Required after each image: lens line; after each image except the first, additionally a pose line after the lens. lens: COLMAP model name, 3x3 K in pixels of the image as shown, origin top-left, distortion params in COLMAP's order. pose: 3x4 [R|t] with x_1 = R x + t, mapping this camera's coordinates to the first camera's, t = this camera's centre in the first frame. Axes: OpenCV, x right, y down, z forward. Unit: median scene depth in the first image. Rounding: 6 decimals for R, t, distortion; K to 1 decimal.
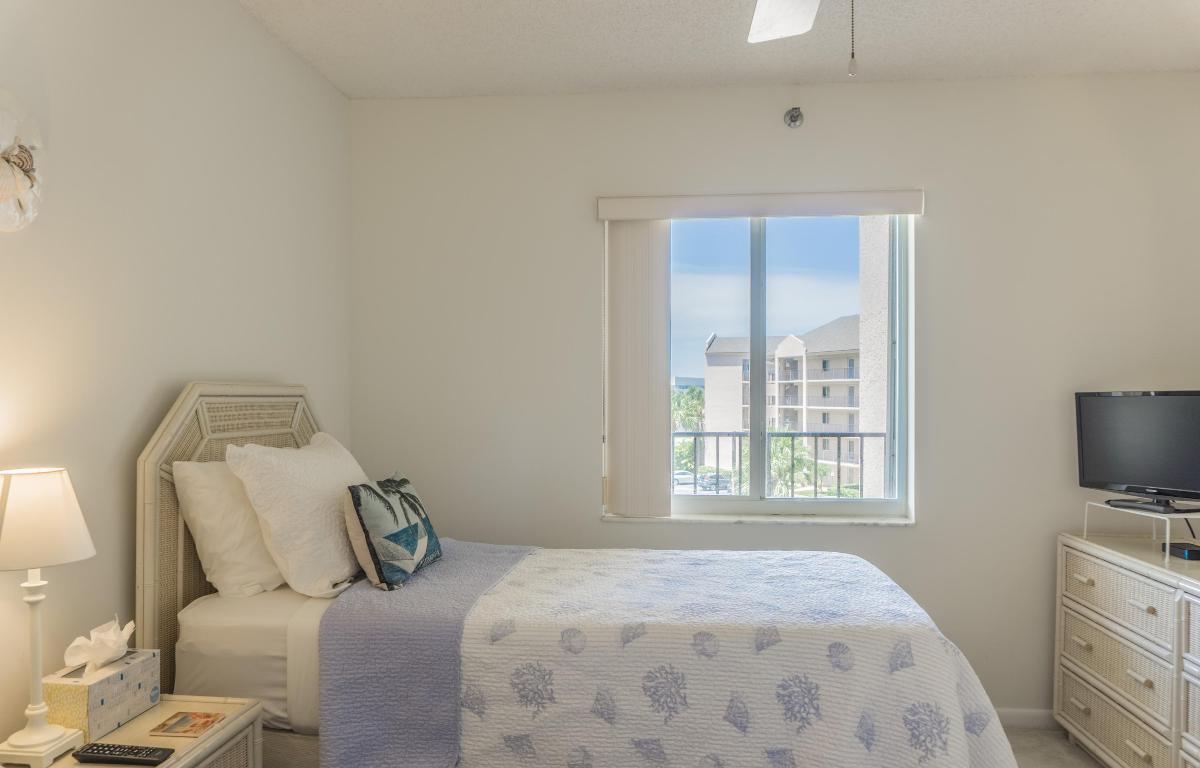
lens RADIAL K [[833.7, 0, 599.5], [0, 833.7, 399.5], [0, 0, 1]] dist [-0.017327, 0.003192]
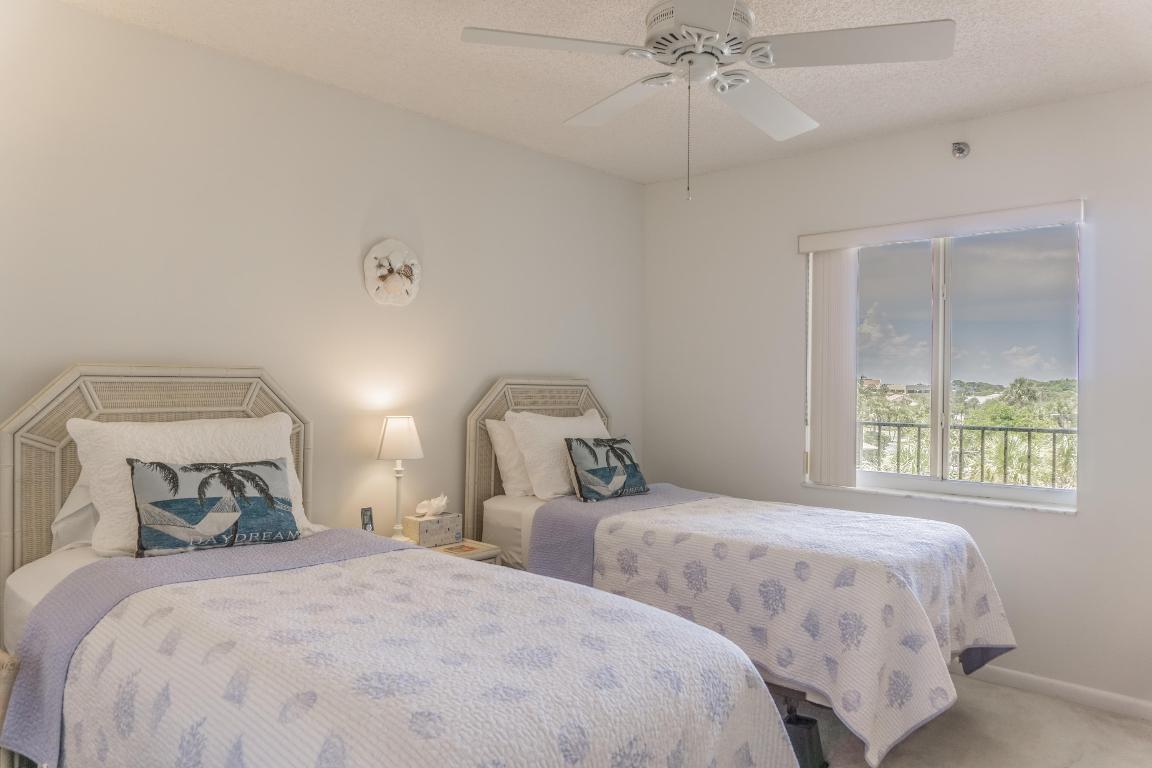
lens RADIAL K [[786.2, 0, 576.0], [0, 786.2, 384.0], [0, 0, 1]] dist [-0.000173, 0.001470]
pose [[0.797165, 0.009202, -0.603691, 0.698216], [-0.016946, 0.999831, -0.007136, 0.004151], [0.603524, 0.015919, 0.797186, -0.276279]]
